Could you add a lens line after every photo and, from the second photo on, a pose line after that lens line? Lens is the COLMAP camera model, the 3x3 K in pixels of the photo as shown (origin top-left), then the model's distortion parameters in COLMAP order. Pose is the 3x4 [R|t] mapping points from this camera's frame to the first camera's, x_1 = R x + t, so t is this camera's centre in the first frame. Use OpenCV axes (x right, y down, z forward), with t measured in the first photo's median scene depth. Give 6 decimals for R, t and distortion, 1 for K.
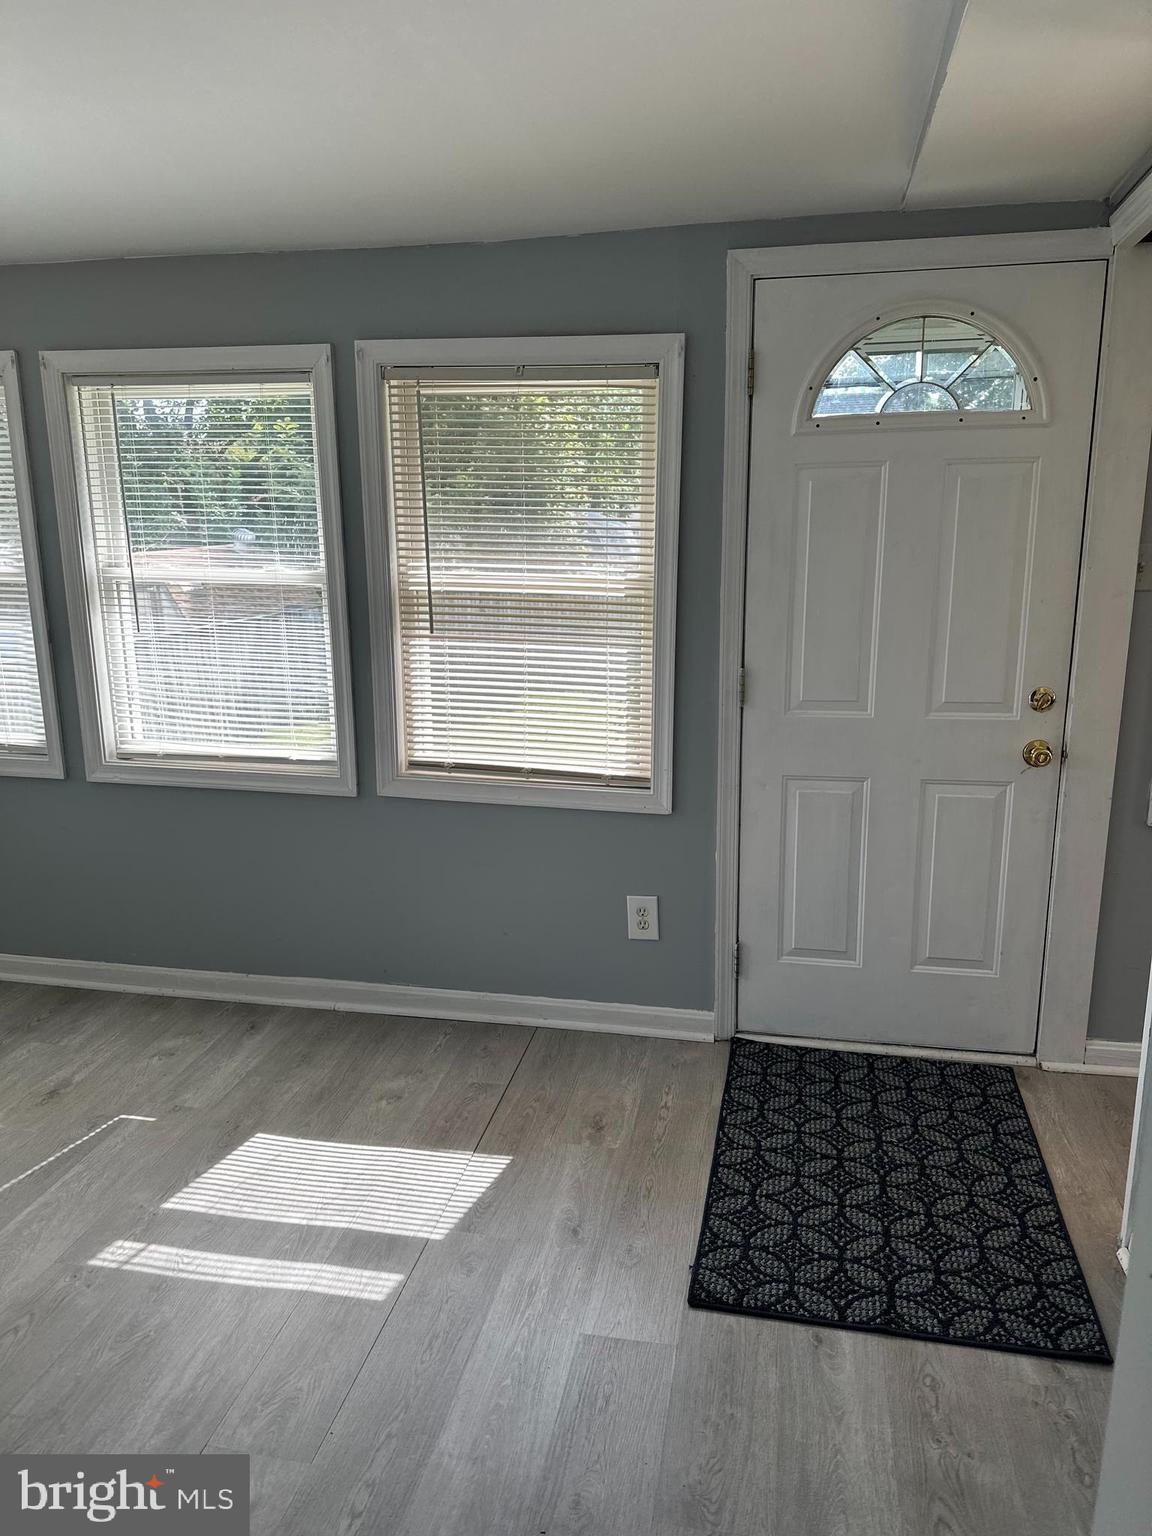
lens RADIAL K [[1087.4, 0, 576.0], [0, 1087.4, 768.0], [0, 0, 1]] dist [0.147568, -0.264104]
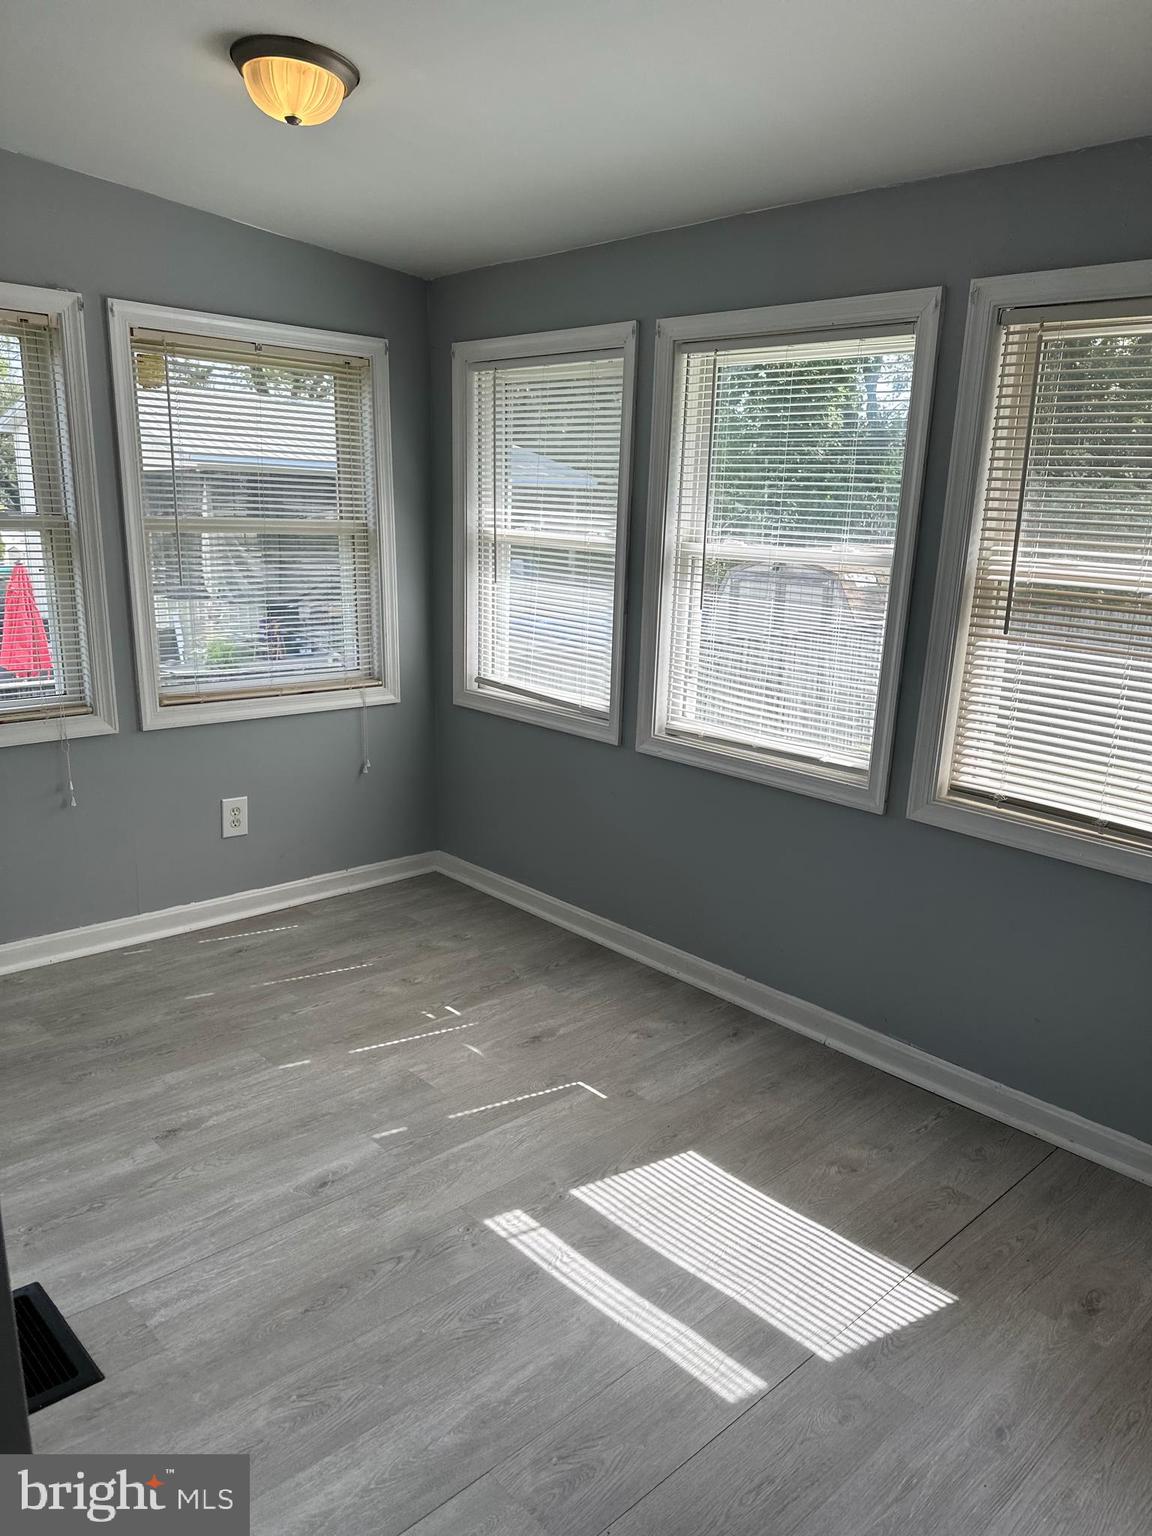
lens RADIAL K [[1082.3, 0, 556.8], [0, 1082.3, 785.3], [0, 0, 1]] dist [0.139579, -0.262192]
pose [[0.811693, 0.171927, -0.558207, 0.073494], [-0.161648, 0.984491, 0.068168, -0.015025], [0.561270, 0.034901, 0.826897, 0.144400]]
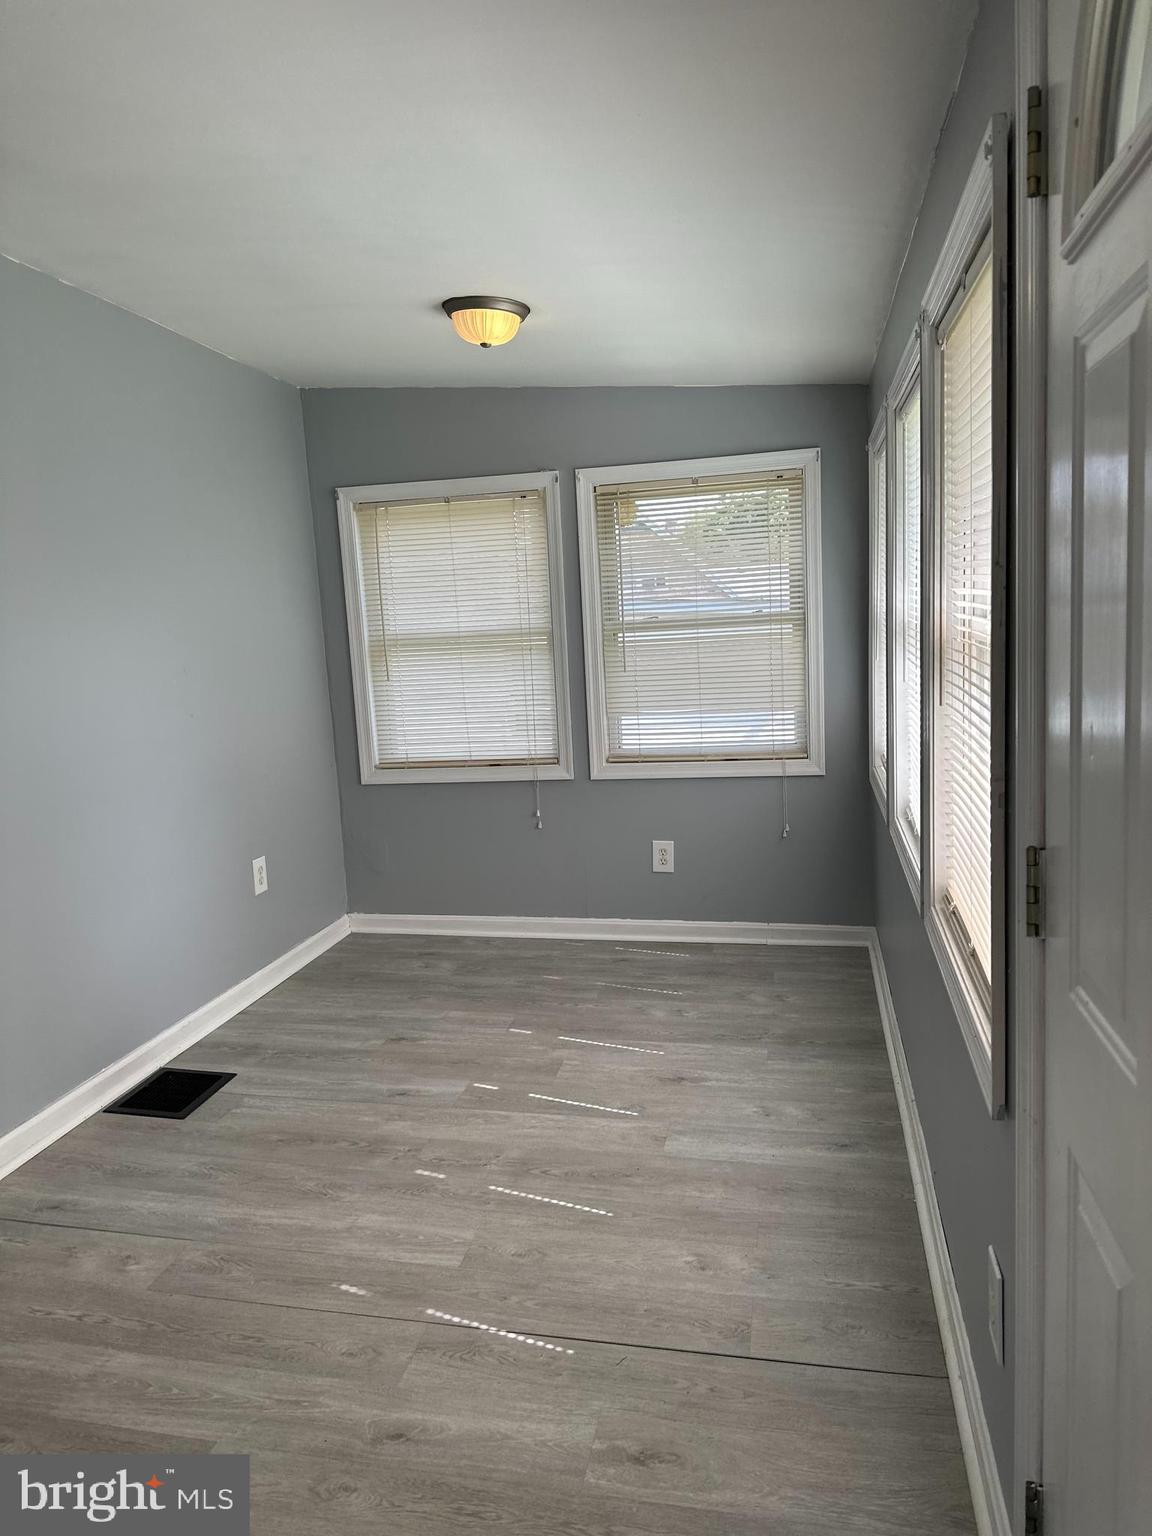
lens RADIAL K [[1080.8, 0, 576.0], [0, 1080.8, 768.0], [0, 0, 1]] dist [0.124886, -0.148888]
pose [[-0.010511, 0.148644, -0.988835, 0.555107], [-0.173177, 0.973676, 0.148206, -0.155207], [0.984835, 0.172801, 0.015507, 0.781172]]
